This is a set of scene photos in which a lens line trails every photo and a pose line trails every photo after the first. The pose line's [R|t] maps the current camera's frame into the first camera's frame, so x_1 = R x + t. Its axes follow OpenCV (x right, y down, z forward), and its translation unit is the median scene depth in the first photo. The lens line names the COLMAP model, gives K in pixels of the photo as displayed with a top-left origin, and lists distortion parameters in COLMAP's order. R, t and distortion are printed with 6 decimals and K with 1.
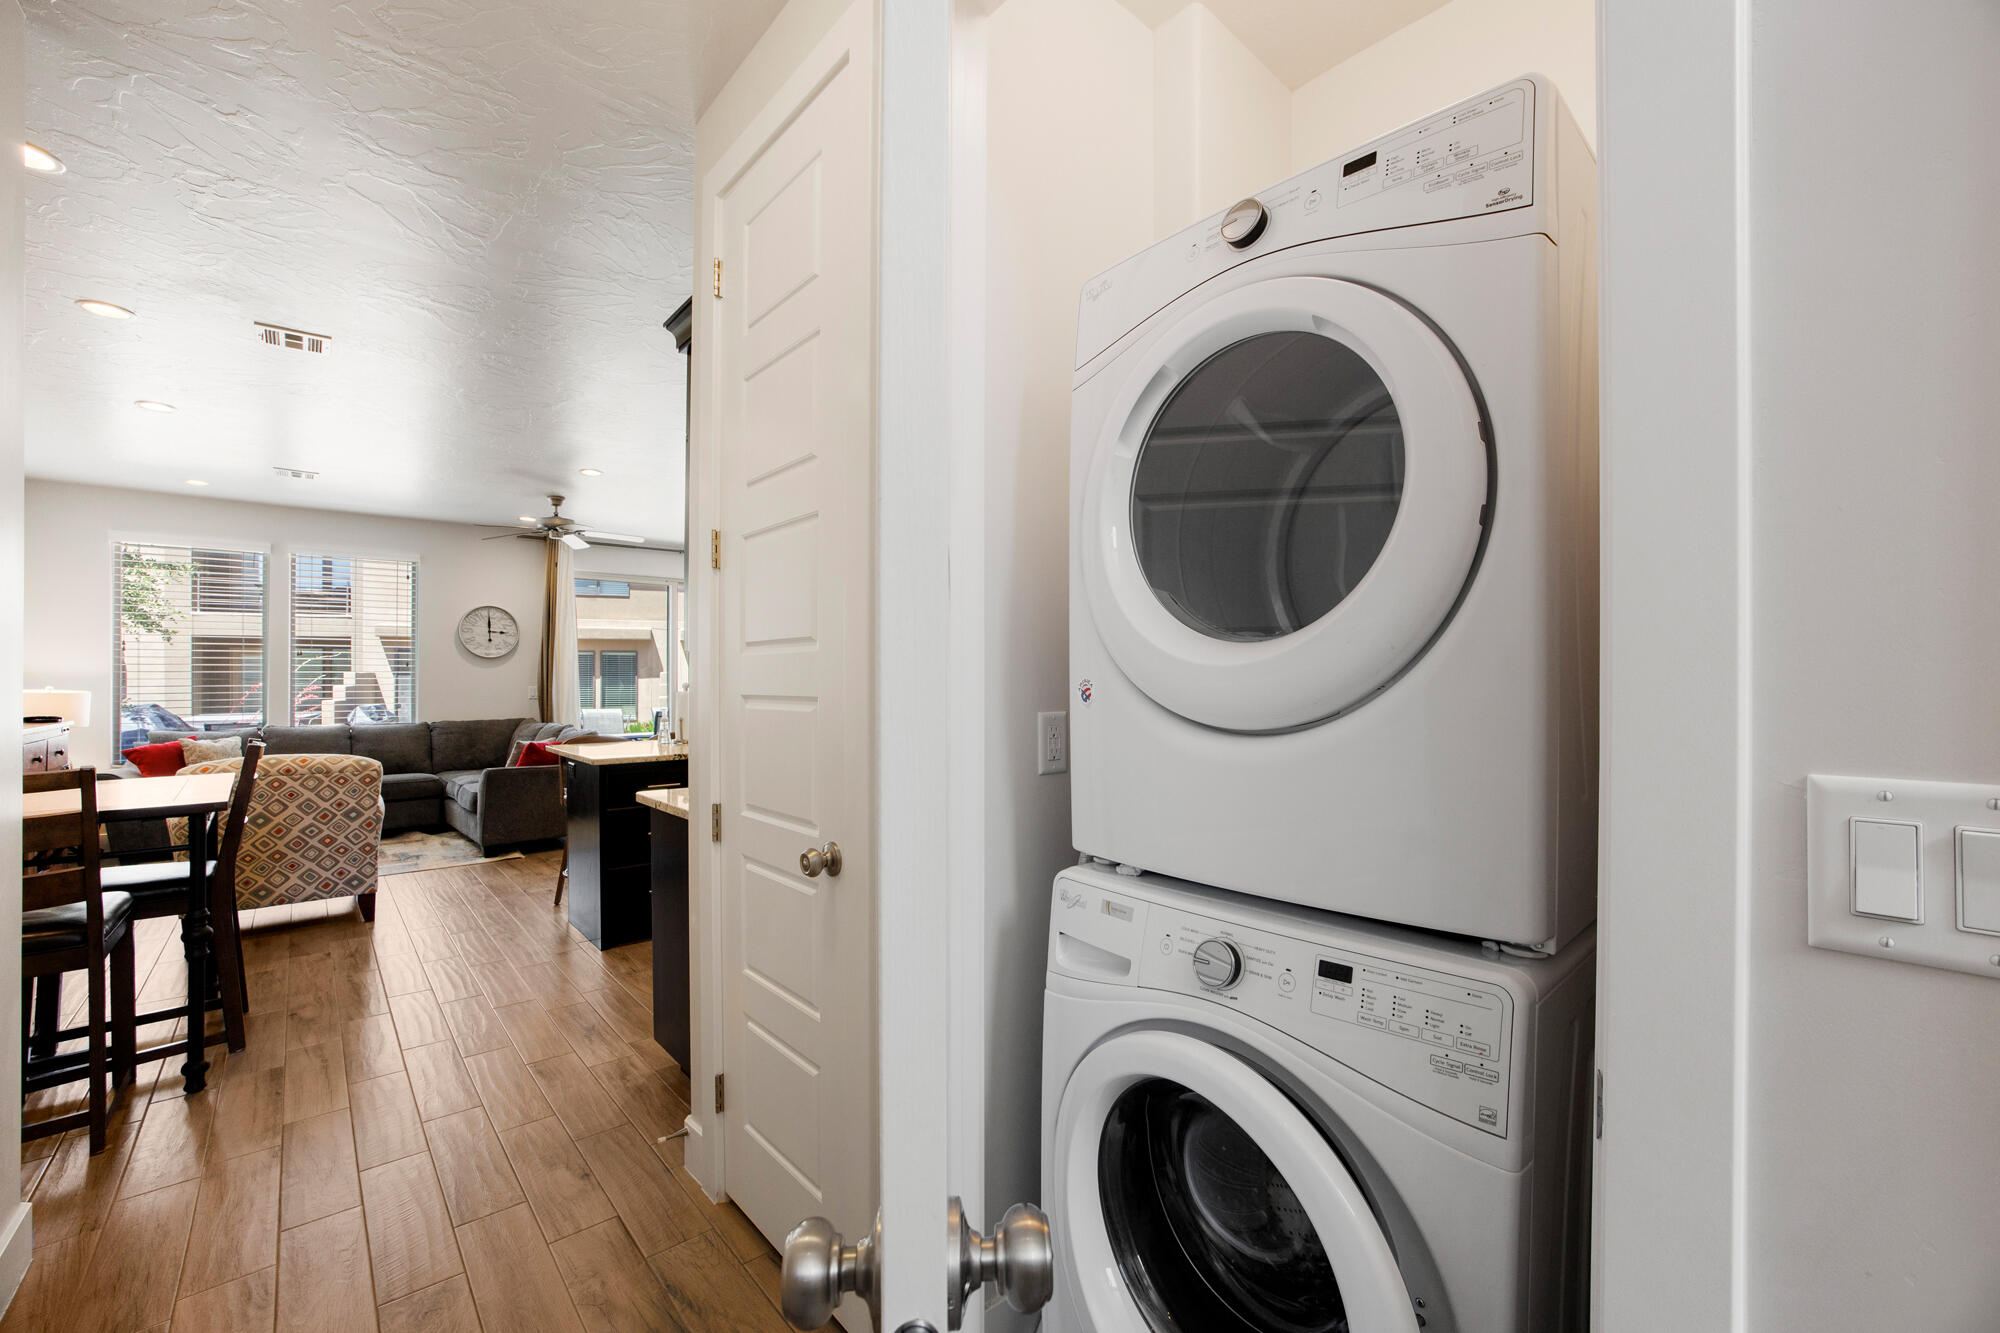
lens RADIAL K [[804.6, 0, 1010.4], [0, 804.6, 687.6], [0, 0, 1]] dist [-0.023884, 0.004825]
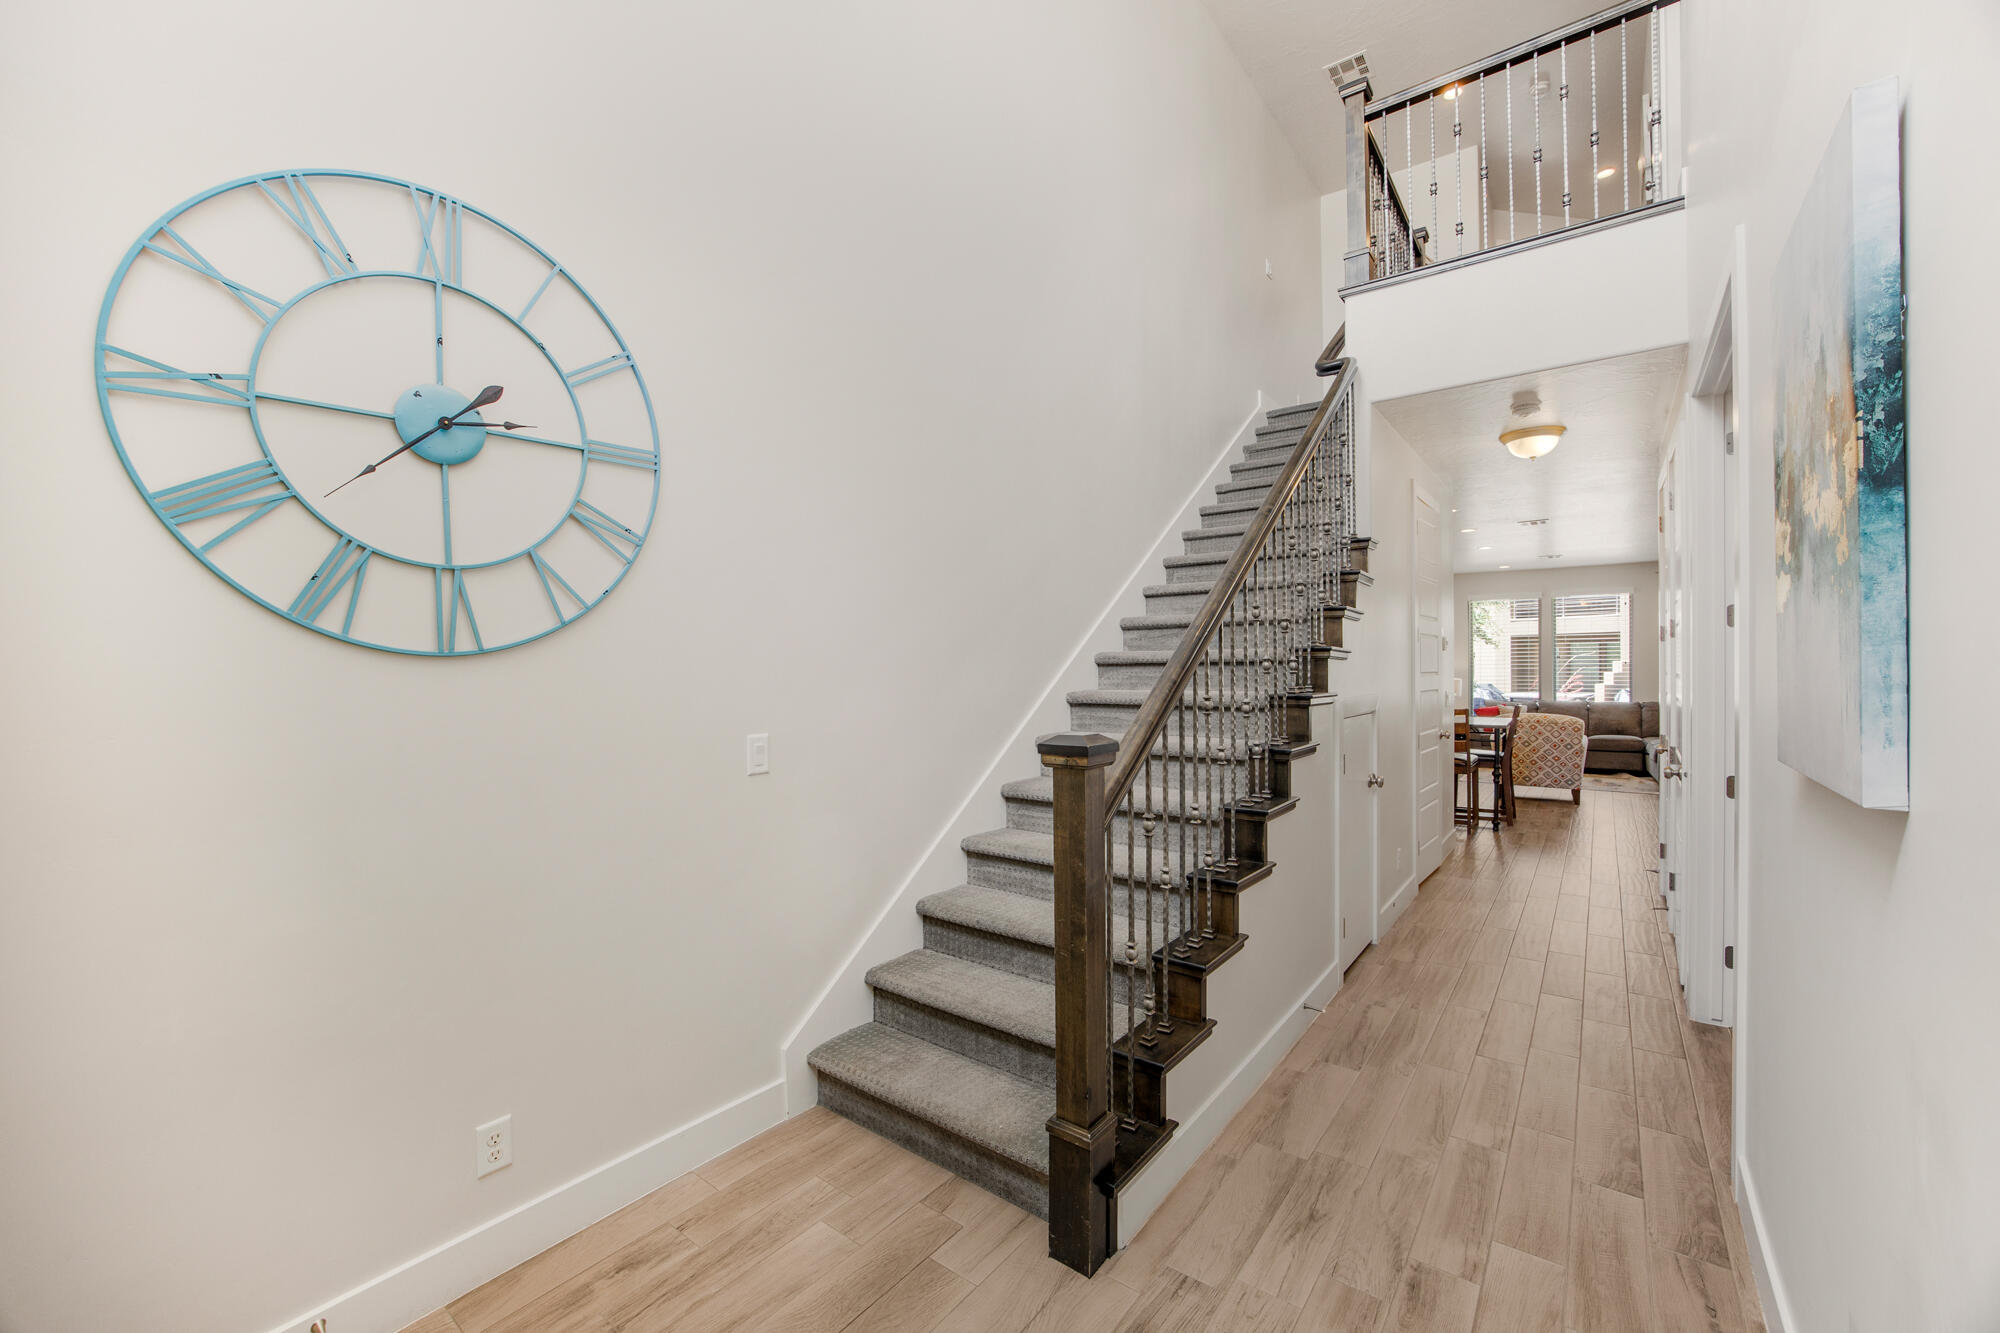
lens RADIAL K [[804.6, 0, 1002.7], [0, 804.6, 687.7], [0, 0, 1]] dist [-0.023884, 0.004825]
pose [[0.193592, 0.014048, -0.980982, 0.505040], [0.008173, 0.999840, 0.015931, -0.016158], [0.981048, -0.011101, 0.193446, -0.455660]]
